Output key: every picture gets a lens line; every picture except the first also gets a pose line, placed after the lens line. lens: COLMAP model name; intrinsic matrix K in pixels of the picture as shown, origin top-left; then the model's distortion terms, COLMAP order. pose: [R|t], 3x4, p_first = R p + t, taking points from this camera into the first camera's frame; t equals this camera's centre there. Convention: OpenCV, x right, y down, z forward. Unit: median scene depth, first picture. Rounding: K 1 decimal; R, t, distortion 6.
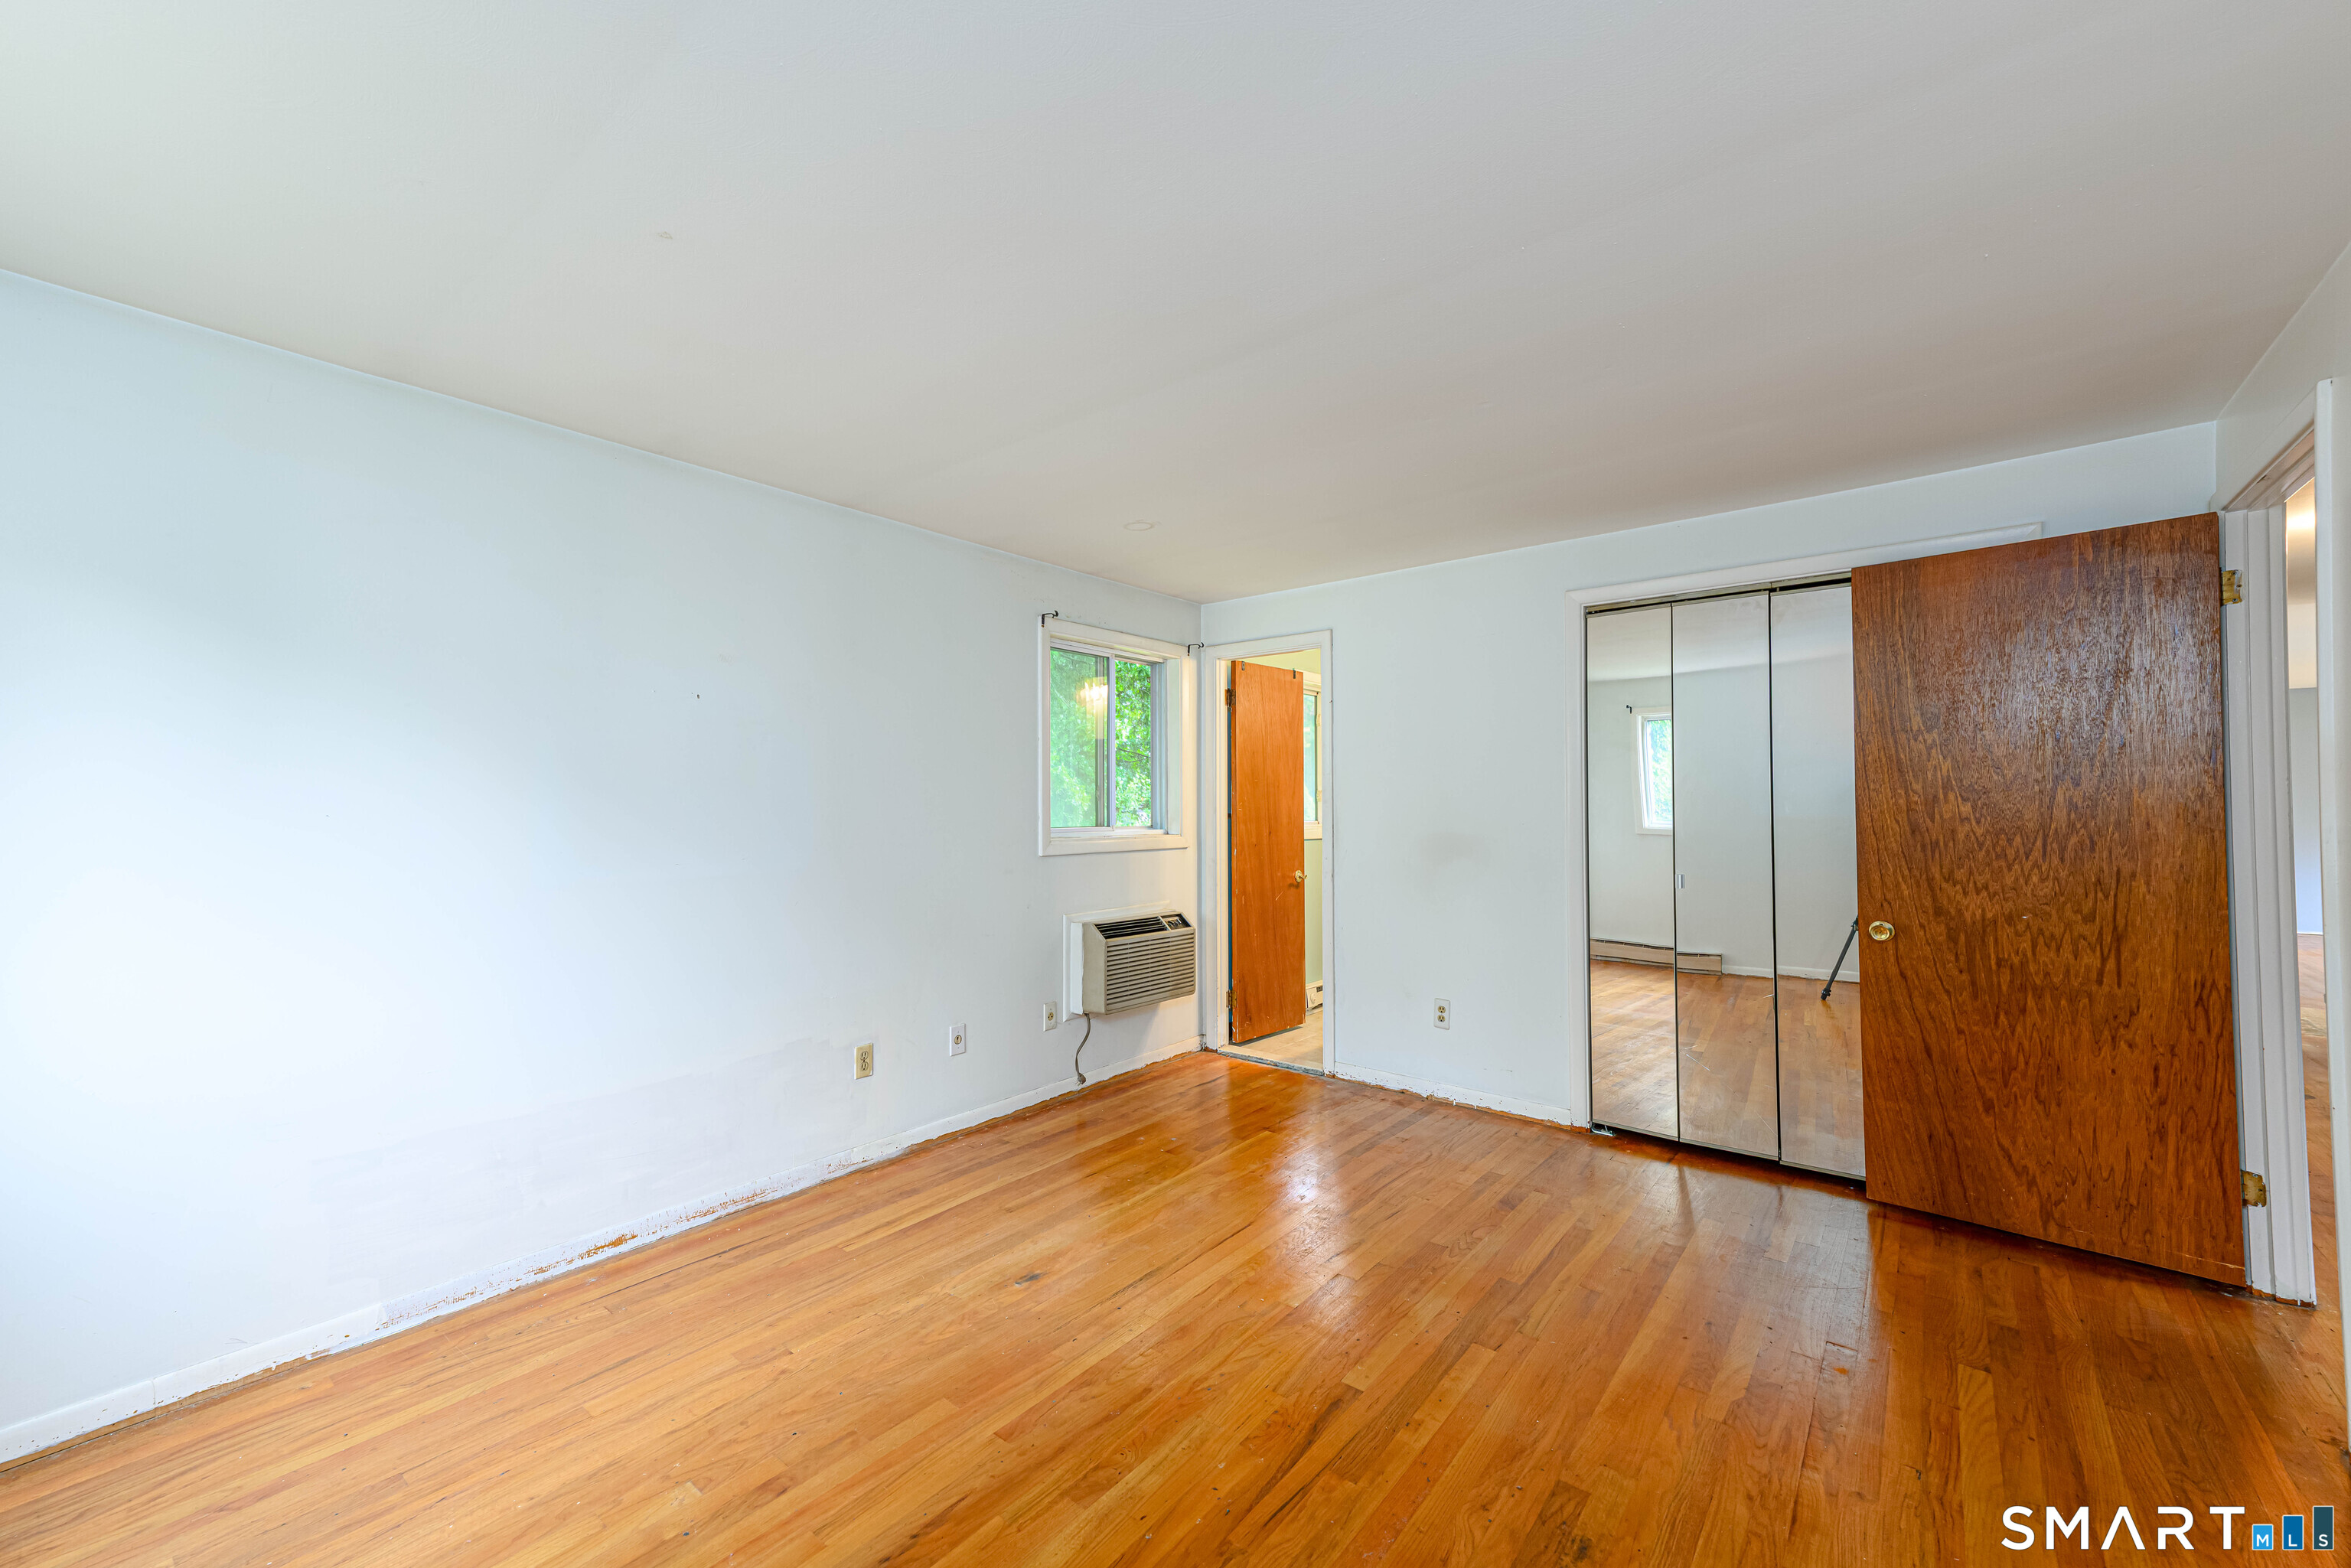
lens RADIAL K [[919.9, 0, 1163.0], [0, 919.9, 796.5], [0, 0, 1]] dist [0.021431, 0.001005]
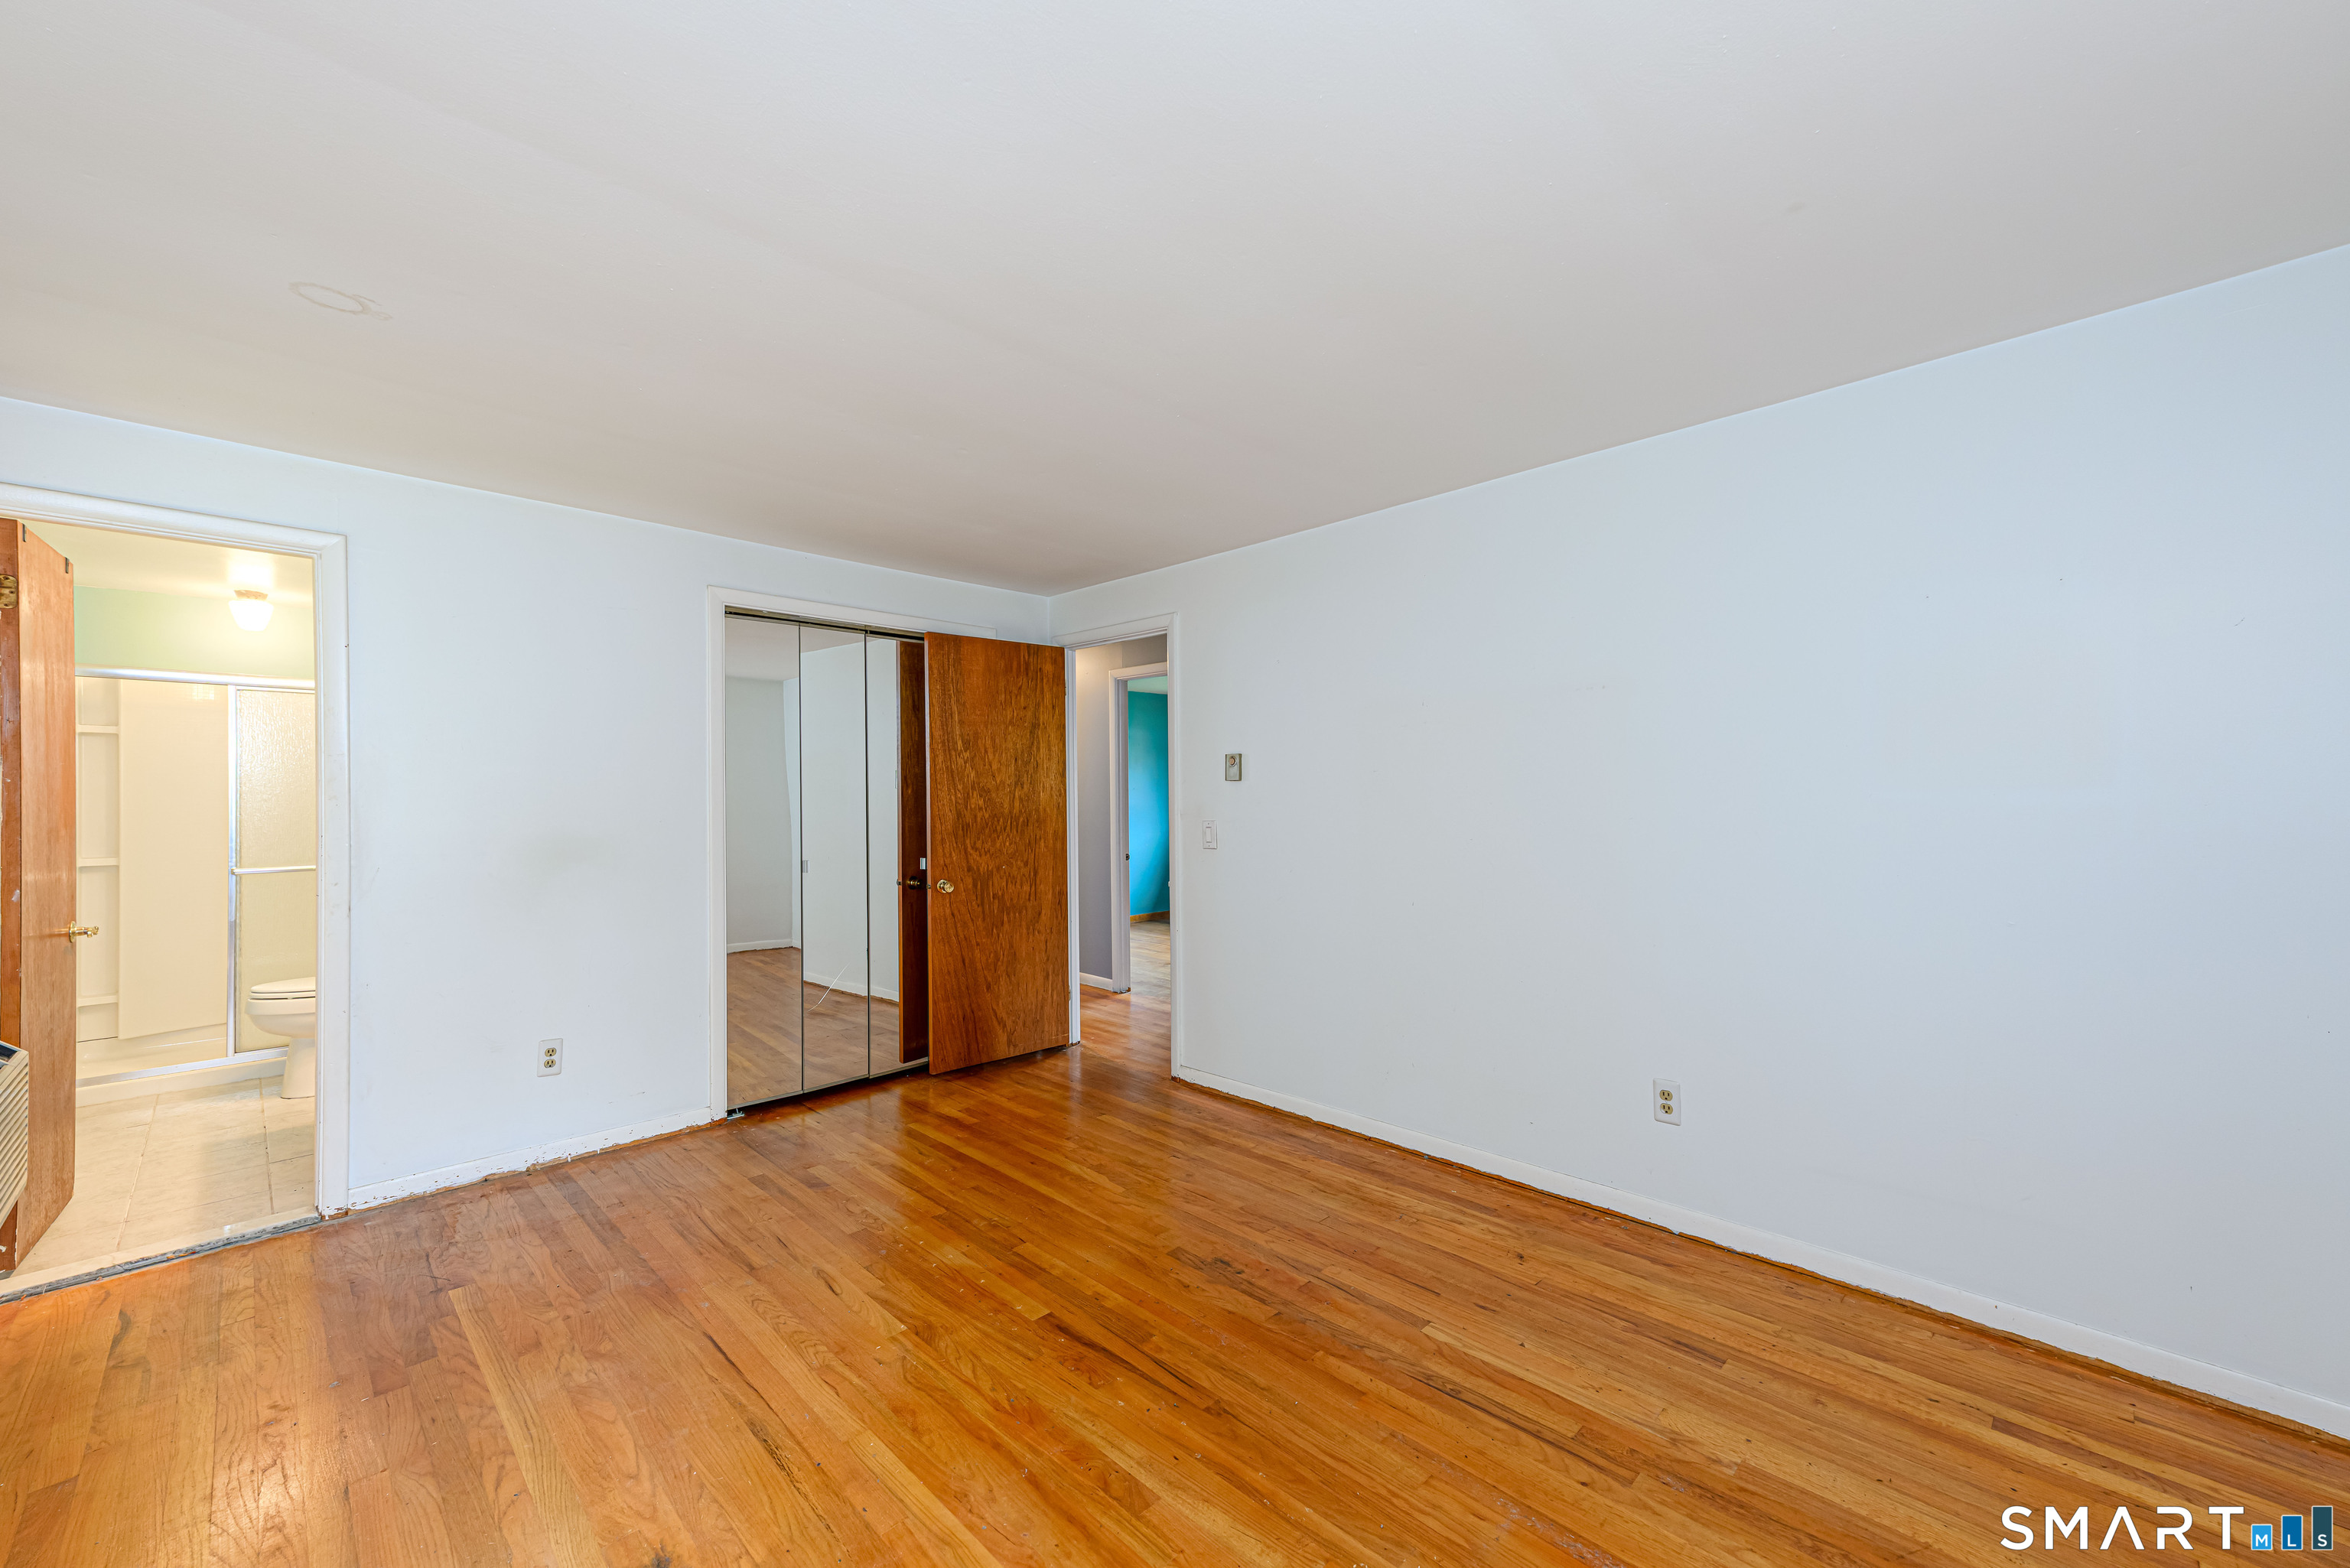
lens RADIAL K [[919.5, 0, 1162.5], [0, 919.5, 796.5], [0, 0, 1]] dist [0.021431, 0.001005]
pose [[0.100276, 0.002708, 0.994956, -0.637871], [-0.005721, 0.999981, -0.002145, 0.005517], [-0.994943, -0.005477, 0.100290, 0.529859]]
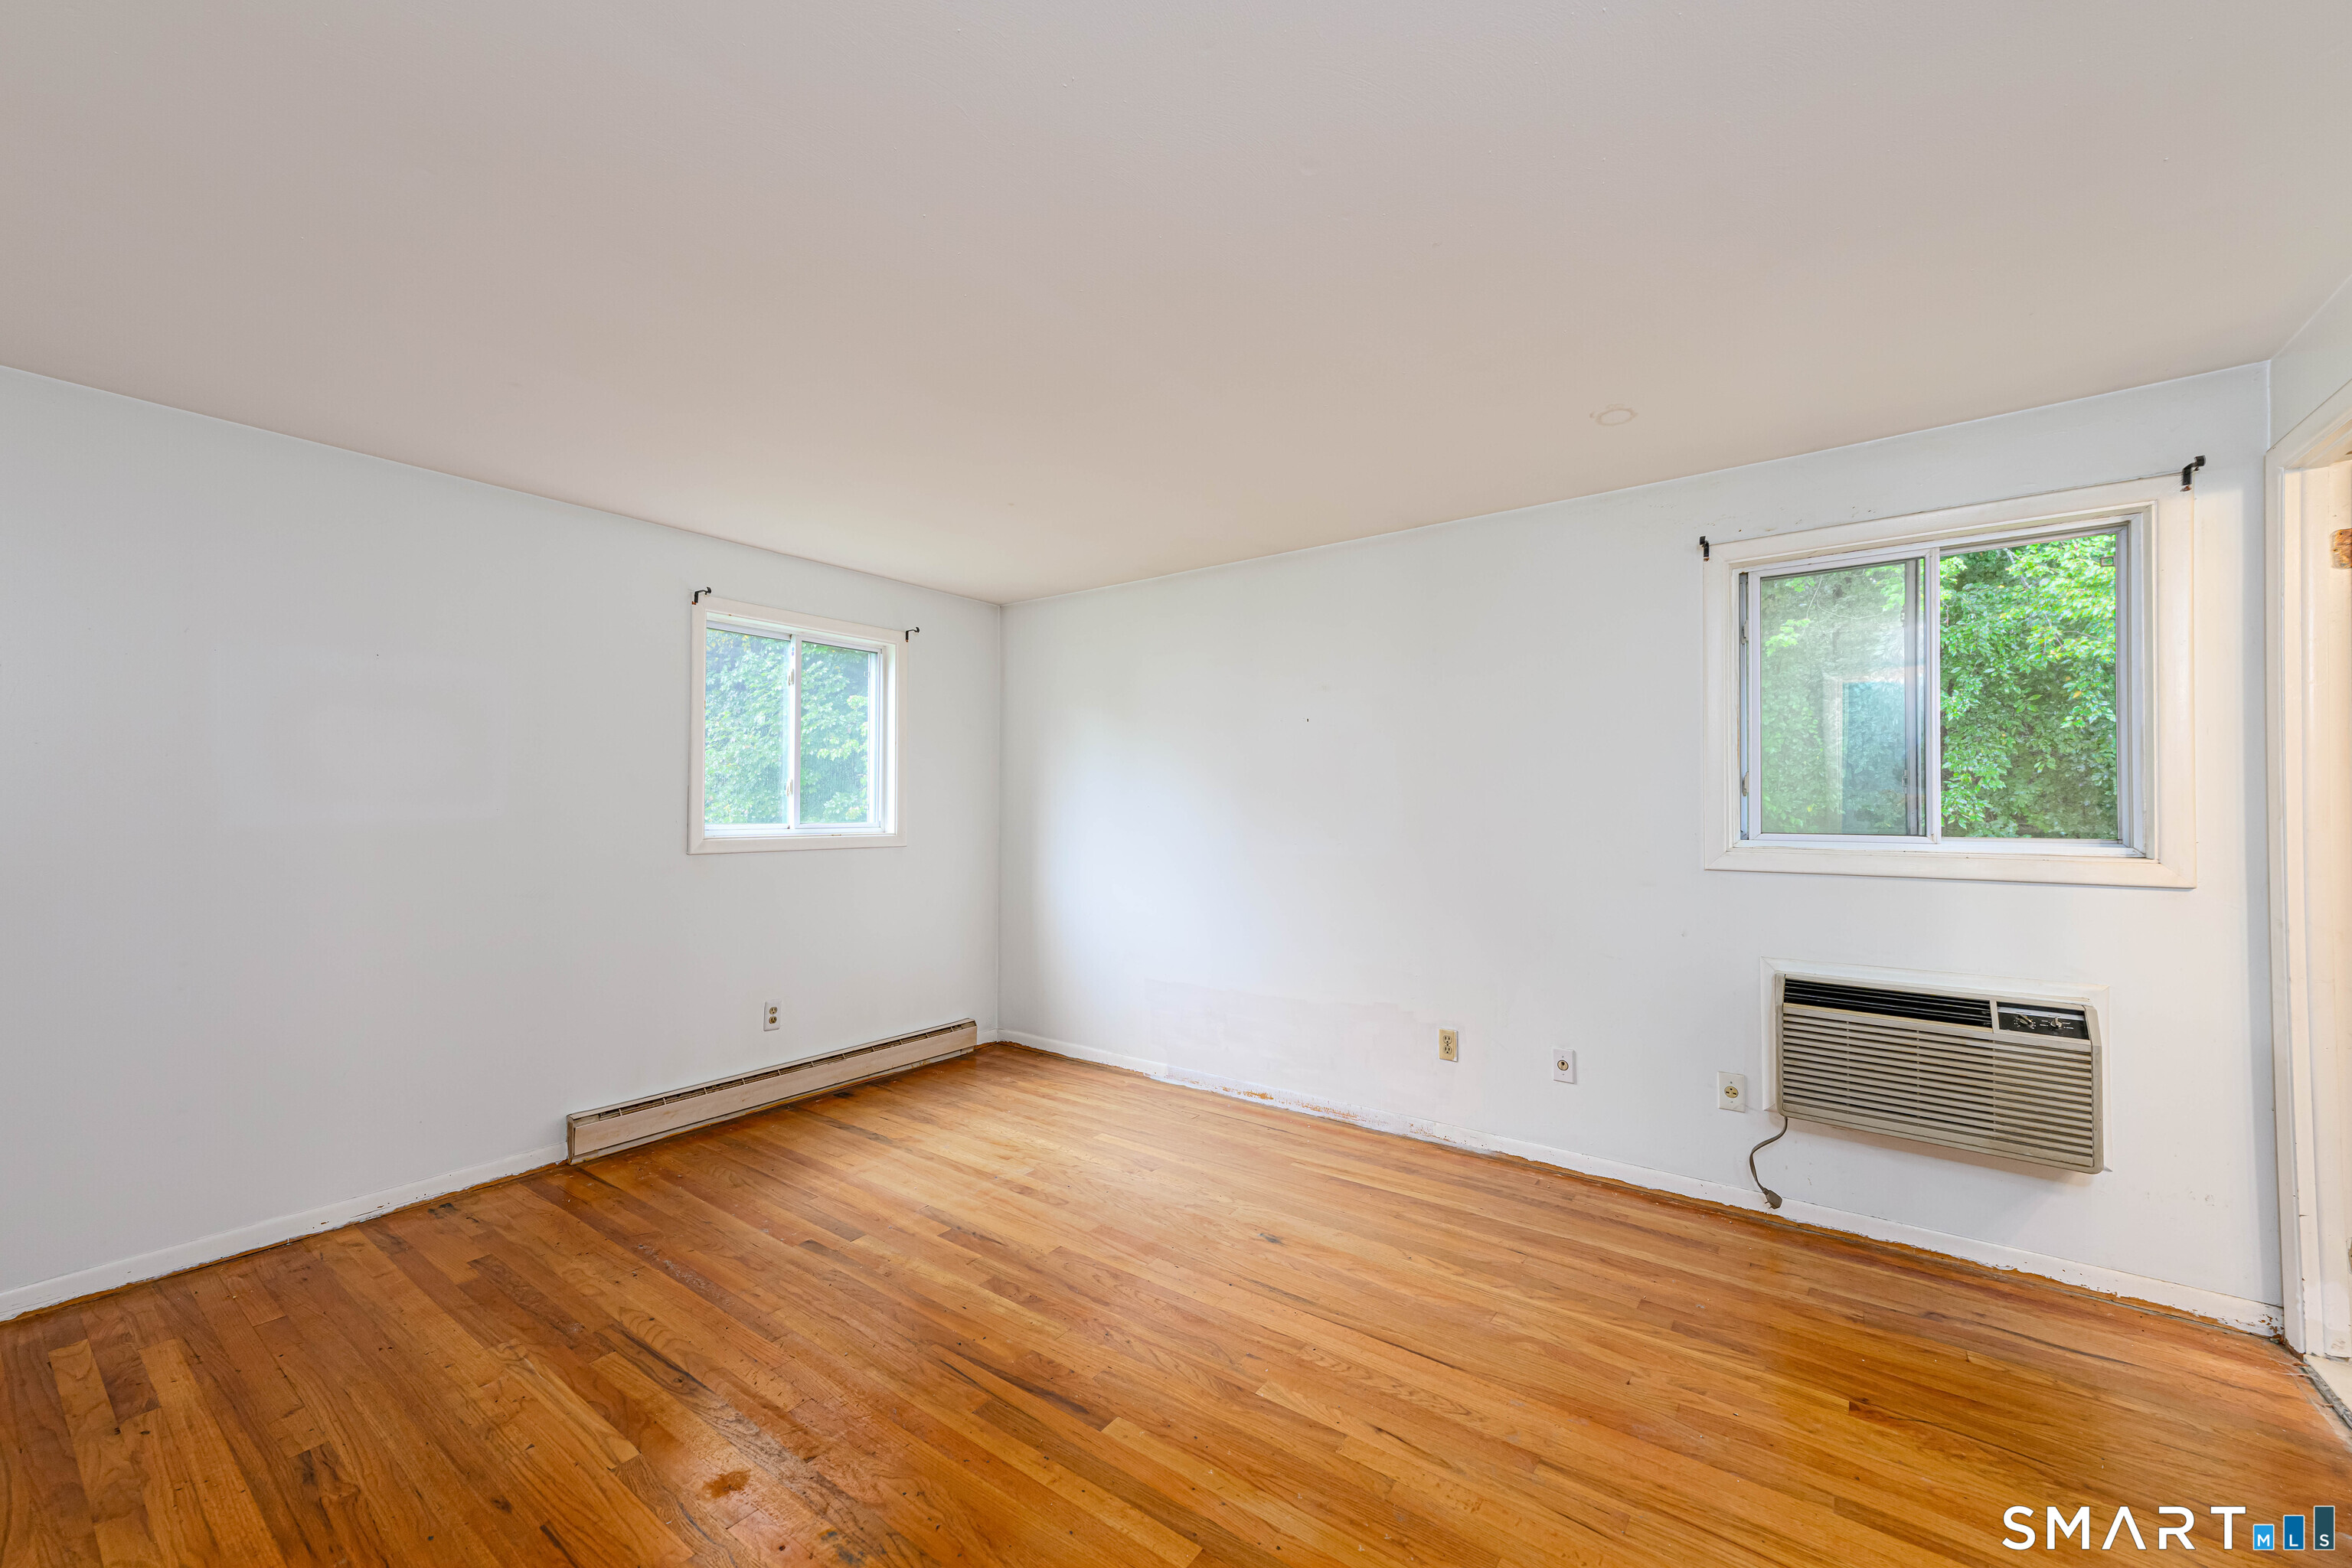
lens RADIAL K [[920.3, 0, 1163.5], [0, 920.3, 796.5], [0, 0, 1]] dist [0.021431, 0.001005]
pose [[0.047553, -0.004434, -0.998859, 0.811336], [0.011228, 0.999929, -0.003904, 0.005920], [0.998806, -0.011029, 0.047599, 0.722257]]
